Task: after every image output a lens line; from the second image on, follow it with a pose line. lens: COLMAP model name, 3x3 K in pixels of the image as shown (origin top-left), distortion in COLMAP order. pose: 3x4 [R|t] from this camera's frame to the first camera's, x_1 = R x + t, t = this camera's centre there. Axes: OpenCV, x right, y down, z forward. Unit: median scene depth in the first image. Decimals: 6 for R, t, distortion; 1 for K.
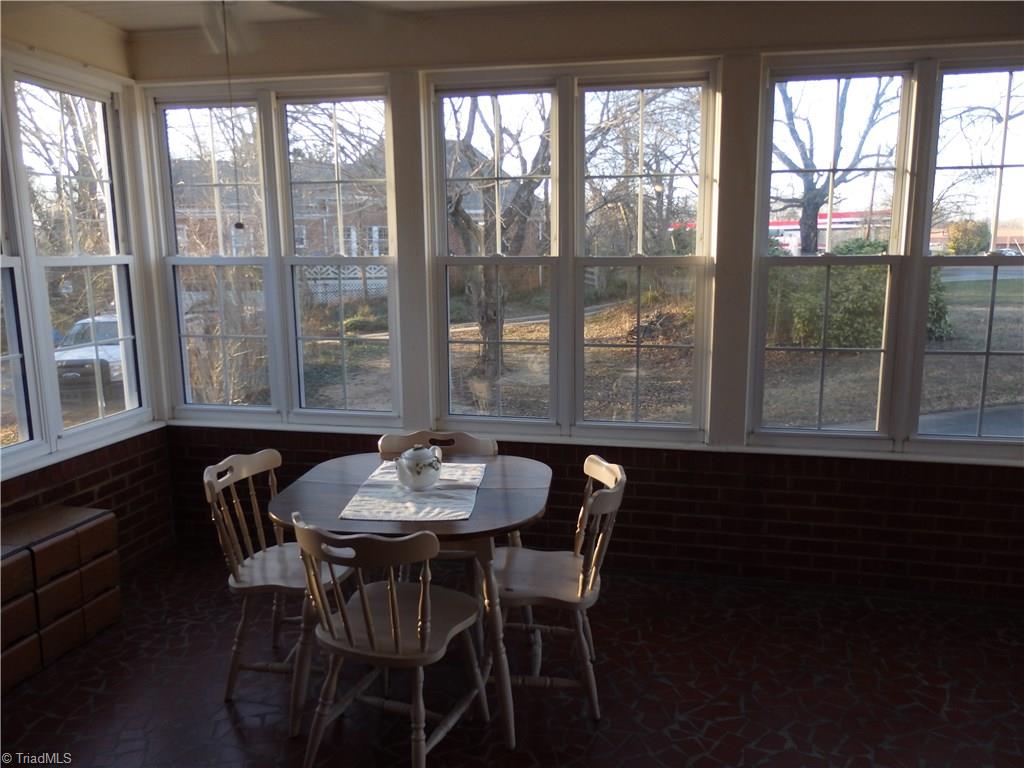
lens RADIAL K [[759.9, 0, 513.8], [0, 759.9, 379.3], [0, 0, 1]] dist [0.010830, -0.001613]
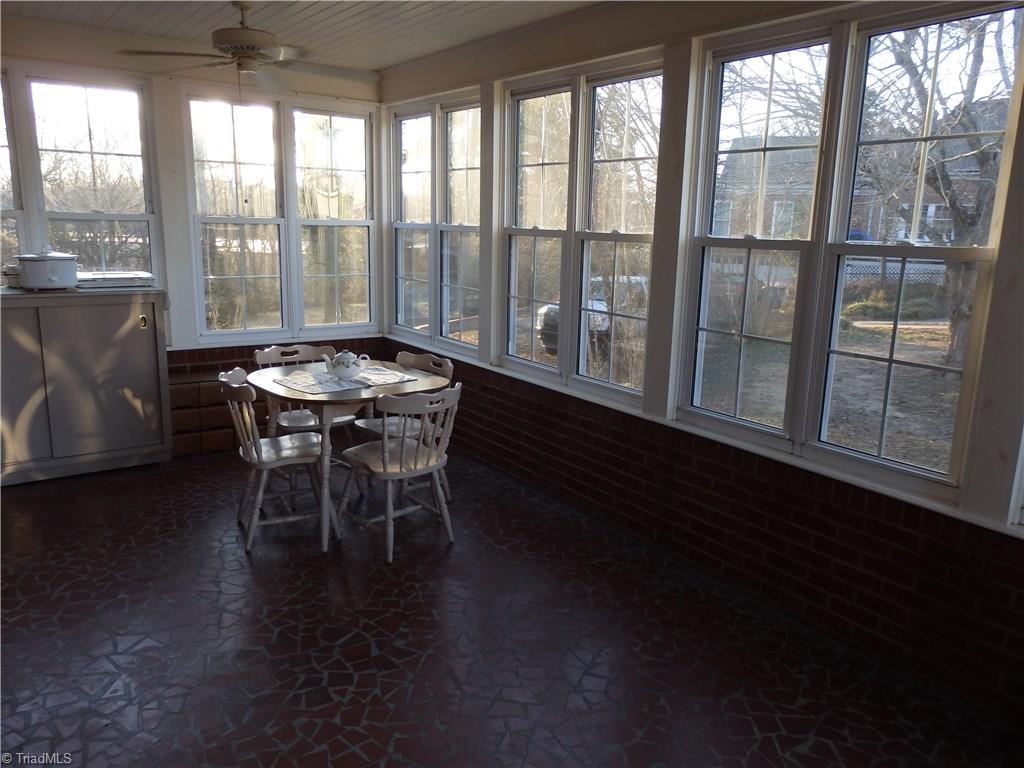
lens RADIAL K [[759.9, 0, 511.0], [0, 759.9, 386.2], [0, 0, 1]] dist [0.010830, -0.001613]
pose [[0.735291, 0.172770, -0.655361, 0.755118], [-0.147245, 0.984589, 0.094360, -0.022705], [0.661564, 0.027116, 0.749399, 0.064991]]
